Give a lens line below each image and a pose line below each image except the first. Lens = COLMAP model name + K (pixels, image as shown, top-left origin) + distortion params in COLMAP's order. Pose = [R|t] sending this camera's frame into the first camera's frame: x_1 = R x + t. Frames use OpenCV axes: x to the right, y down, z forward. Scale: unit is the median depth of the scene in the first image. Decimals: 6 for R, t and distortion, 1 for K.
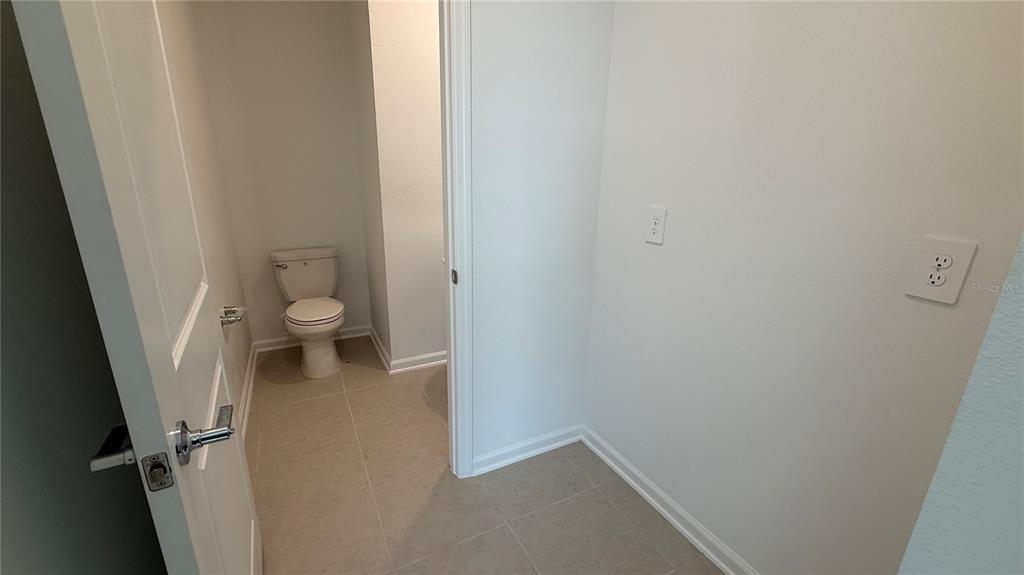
lens RADIAL K [[408.8, 0, 508.0], [0, 408.8, 295.4], [0, 0, 1]] dist [0.001328, -0.000005]
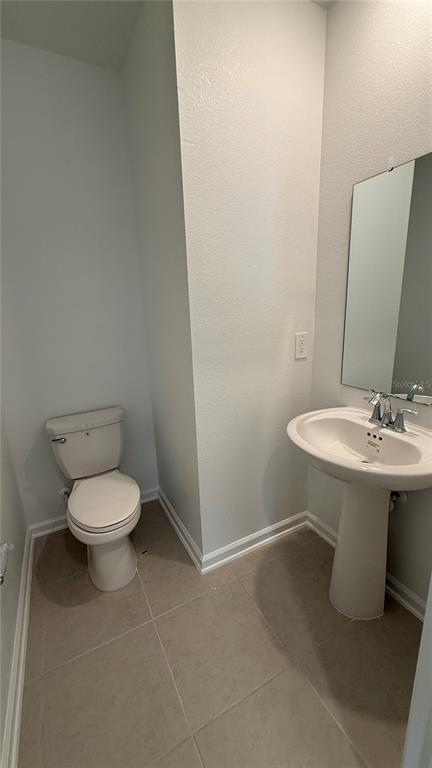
lens RADIAL K [[306.6, 0, 211.4], [0, 306.6, 384.2], [0, 0, 1]] dist [0.001328, -0.000005]
pose [[0.998014, -0.058640, -0.023029, -0.230109], [0.057588, 0.997373, -0.043949, -0.136426], [0.025546, 0.042535, 0.998768, 0.391594]]
